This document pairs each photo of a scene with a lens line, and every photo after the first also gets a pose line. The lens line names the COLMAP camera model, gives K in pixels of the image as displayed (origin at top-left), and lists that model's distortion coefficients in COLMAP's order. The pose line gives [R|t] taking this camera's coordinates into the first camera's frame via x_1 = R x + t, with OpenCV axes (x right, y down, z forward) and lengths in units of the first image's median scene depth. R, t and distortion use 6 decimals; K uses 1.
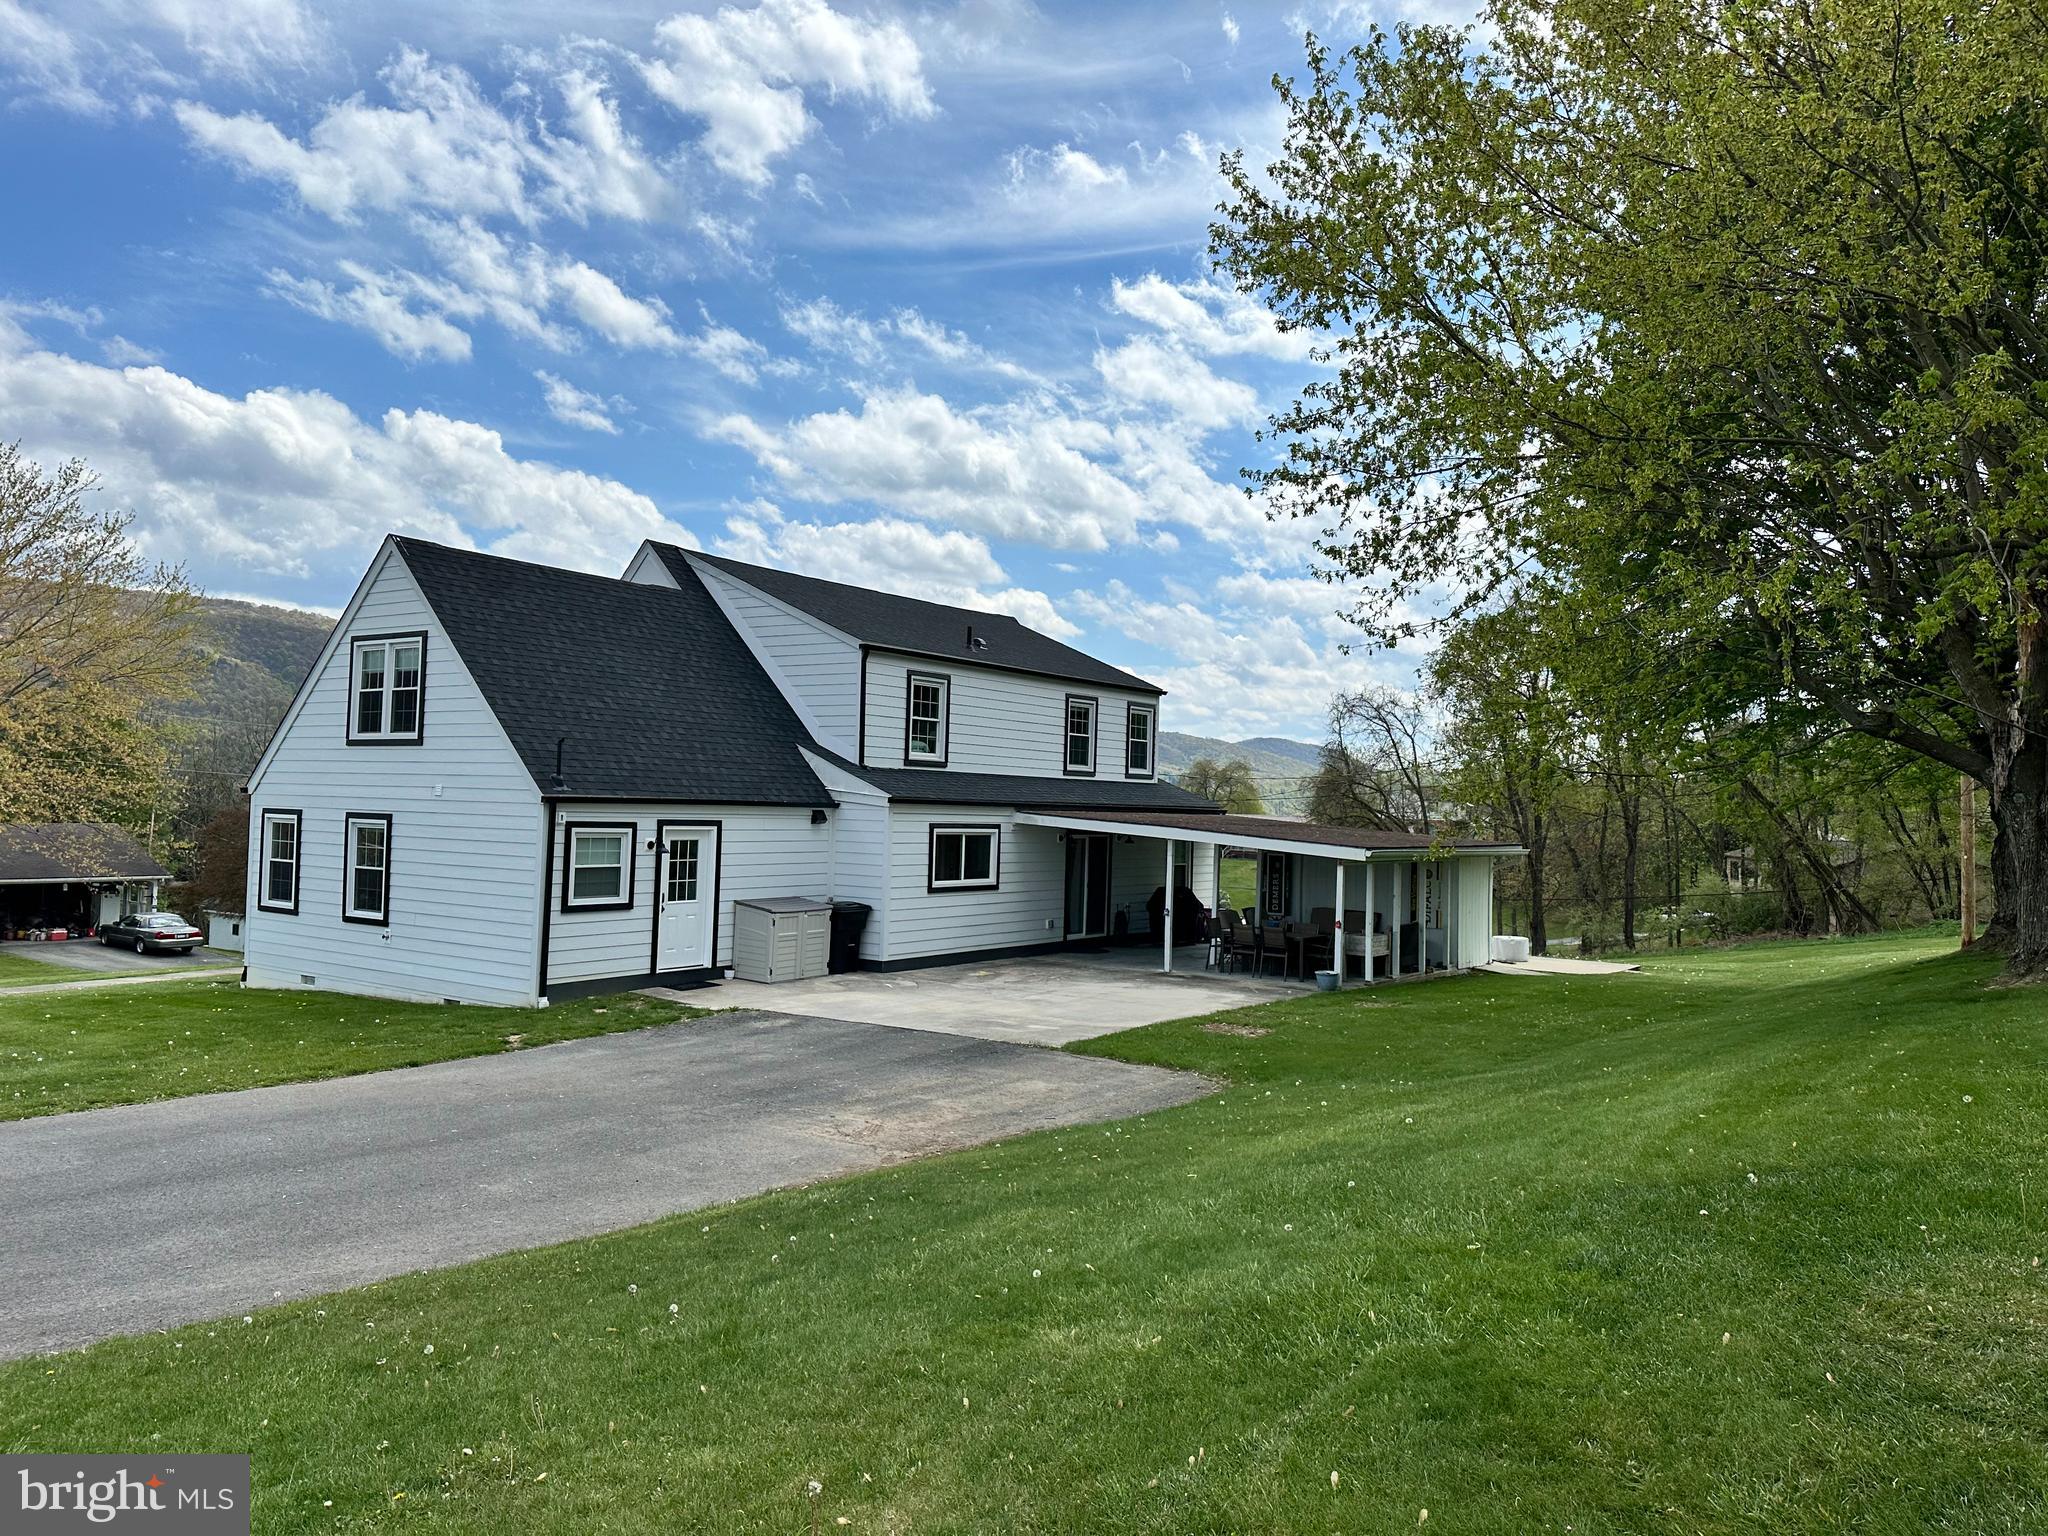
lens RADIAL K [[1419.0, 0, 1024.0], [0, 1419.0, 768.0], [0, 0, 1]] dist [-0.000078, 0.000671]
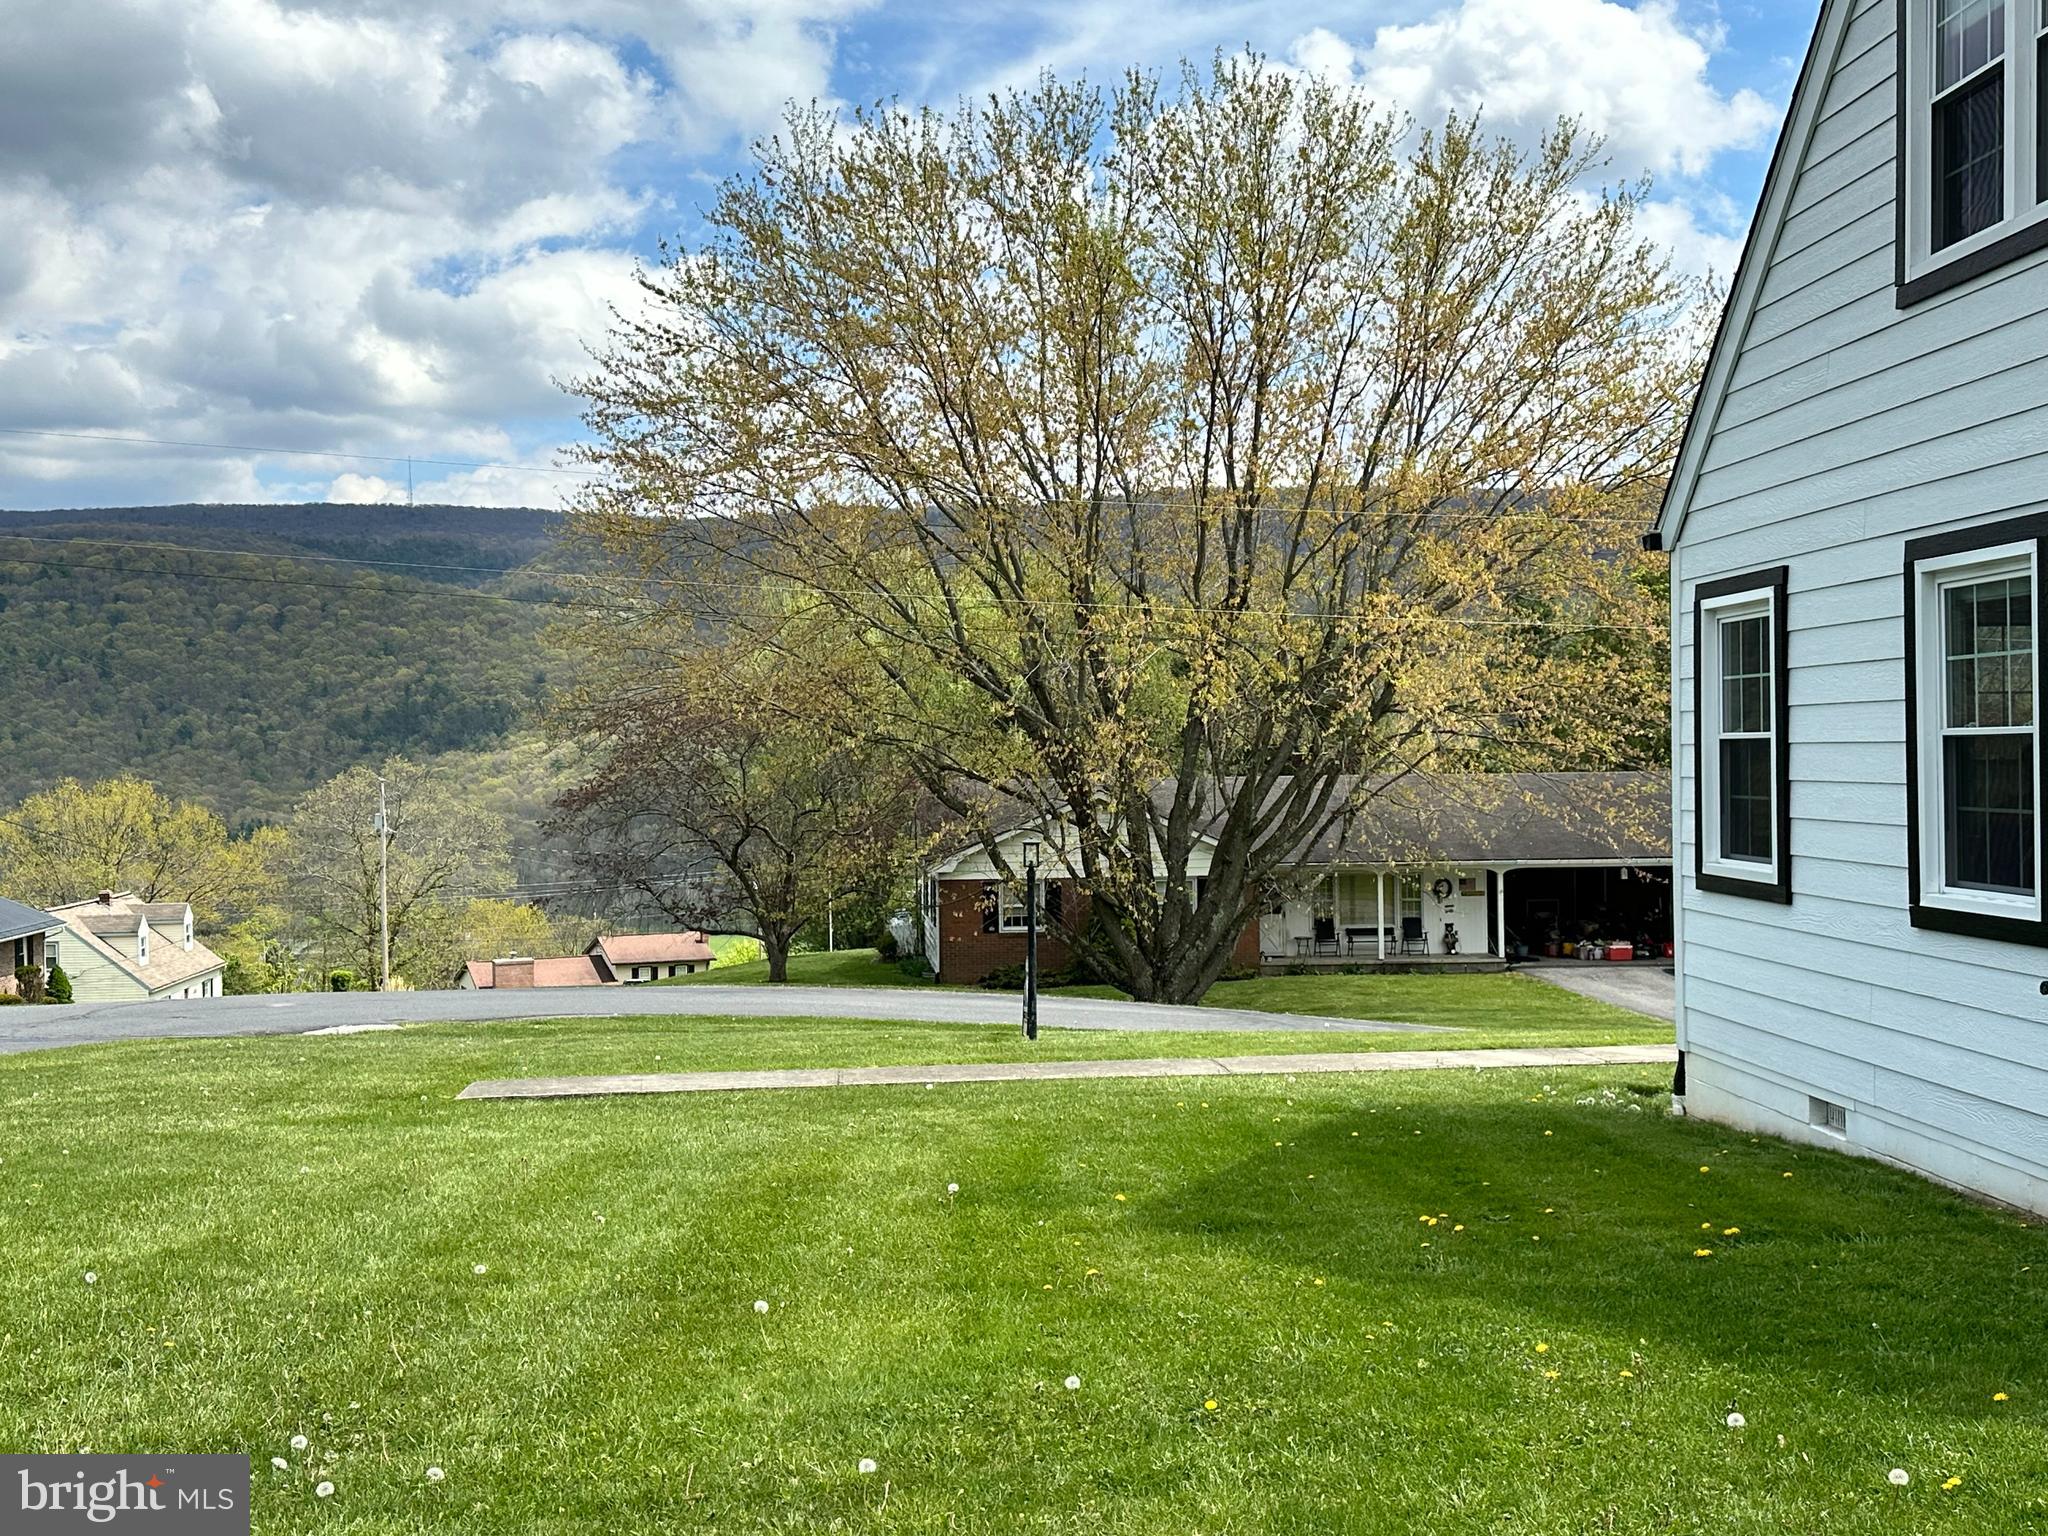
lens RADIAL K [[2207.9, 0, 1024.0], [0, 2207.9, 768.0], [0, 0, 1]] dist [0.007403, -0.026903]
pose [[0.622647, -0.027363, -0.782025, -0.234402], [0.047216, 0.998881, 0.002643, 0.064307], [0.781077, -0.038570, 0.623242, 0.563662]]
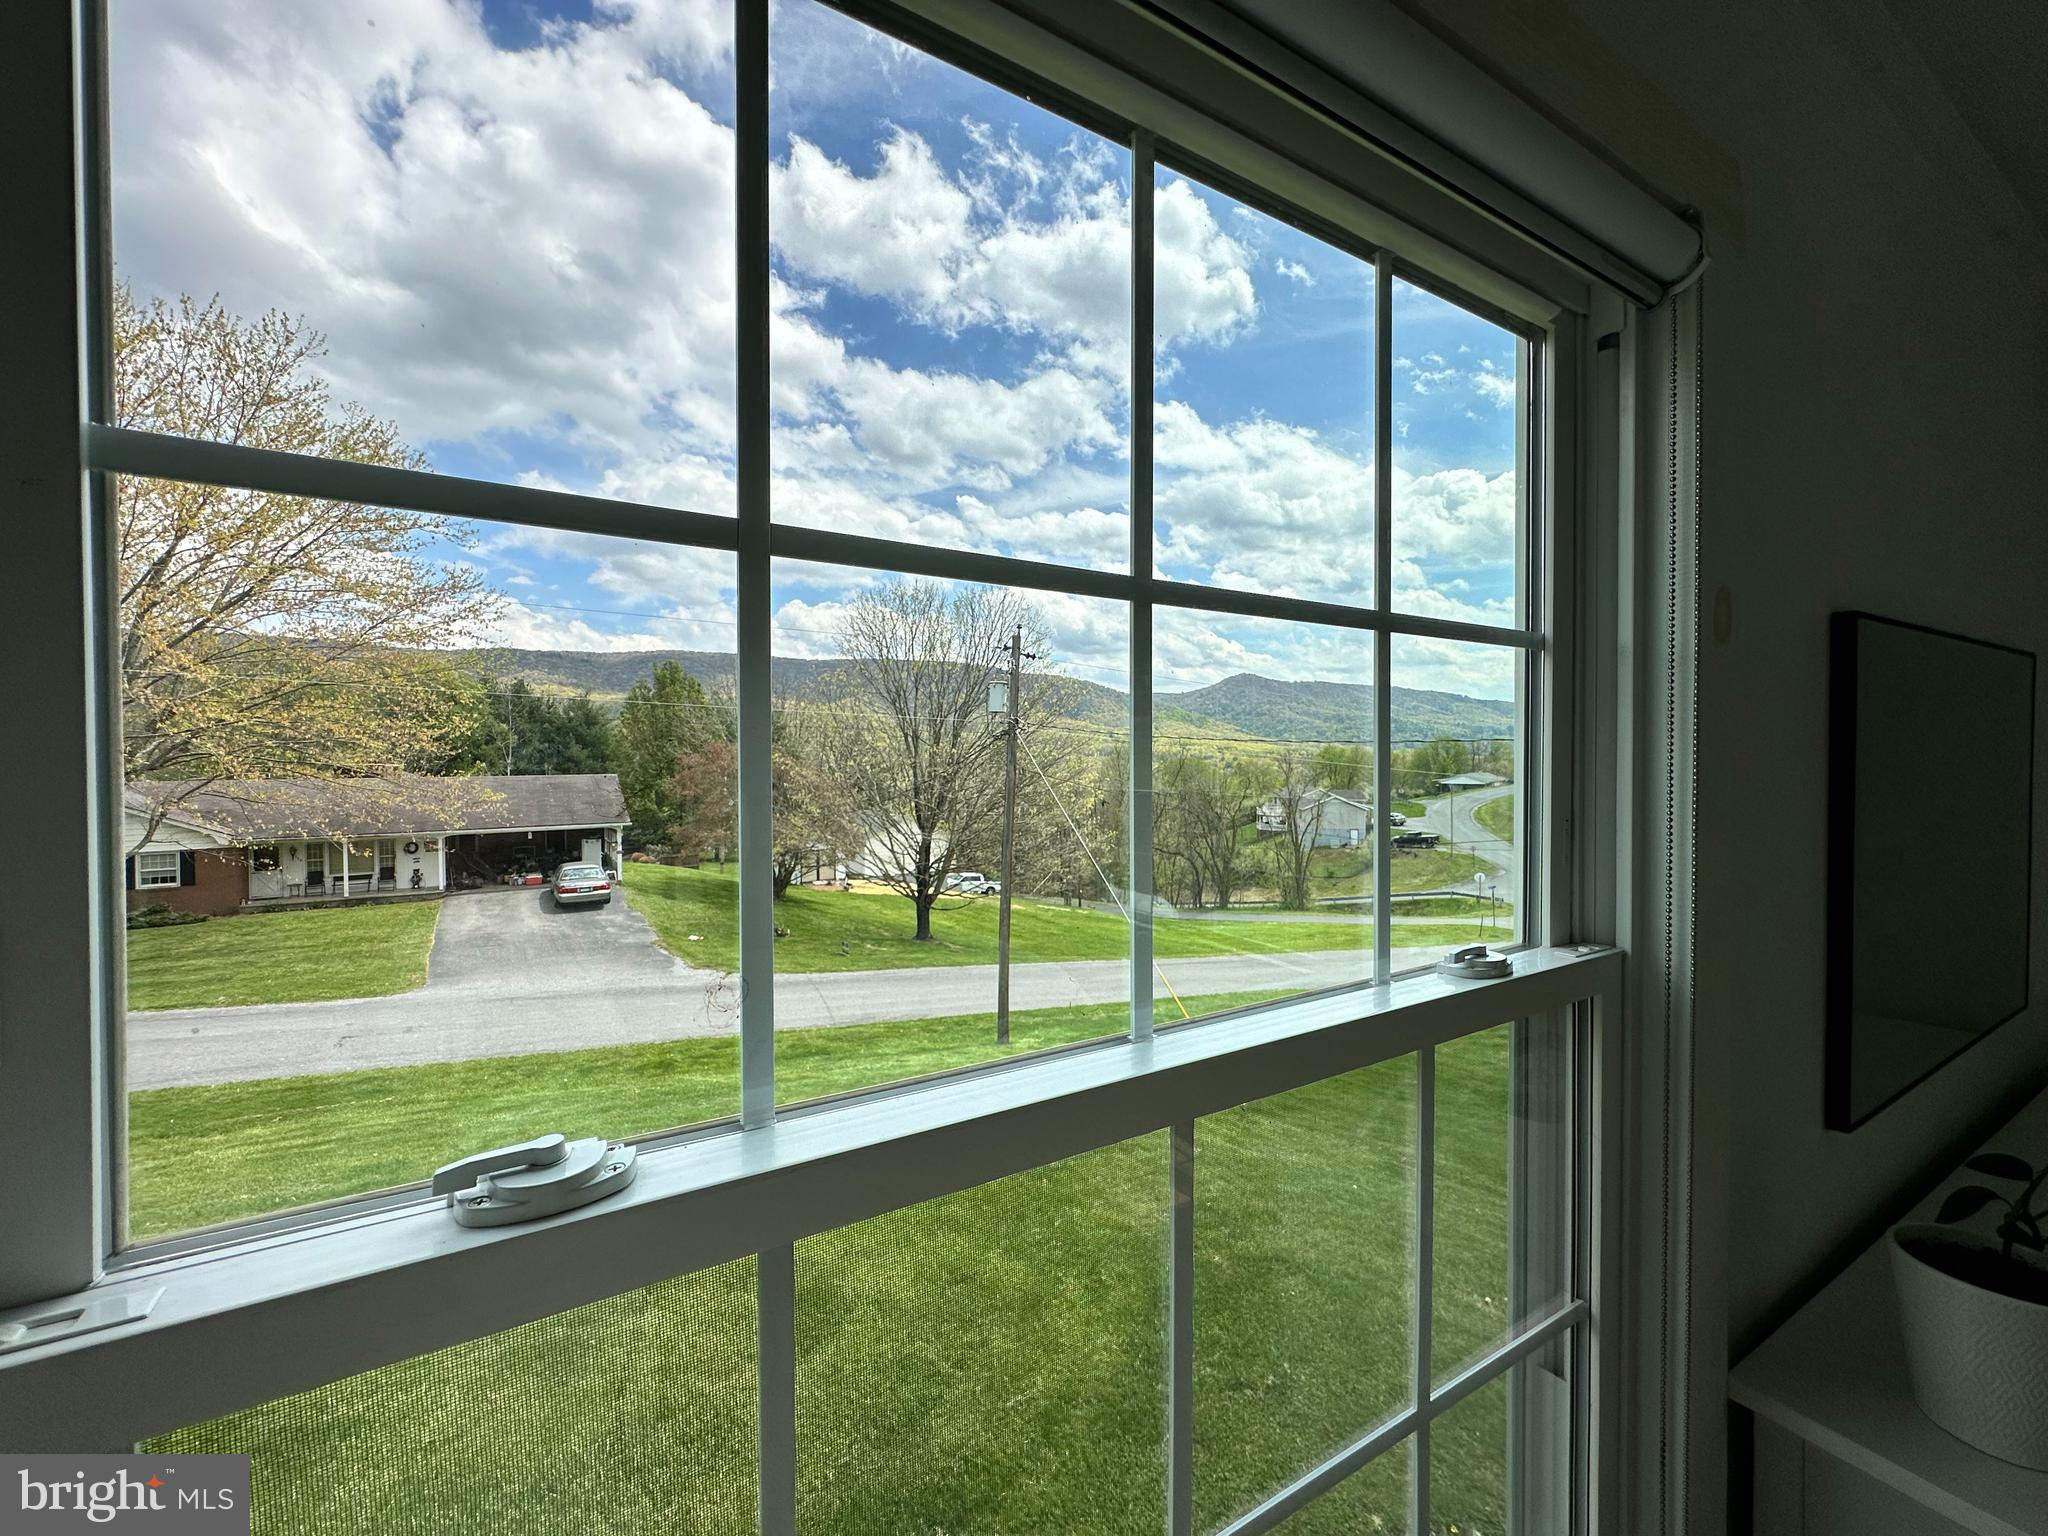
lens RADIAL K [[807.5, 0, 1024.0], [0, 807.5, 768.0], [0, 0, 1]] dist [-0.021557, -0.000035]
pose [[0.906834, -0.023063, -0.420857, -0.244520], [0.040344, 0.998667, 0.032204, 0.080096], [0.419553, -0.046183, 0.906555, 1.670337]]
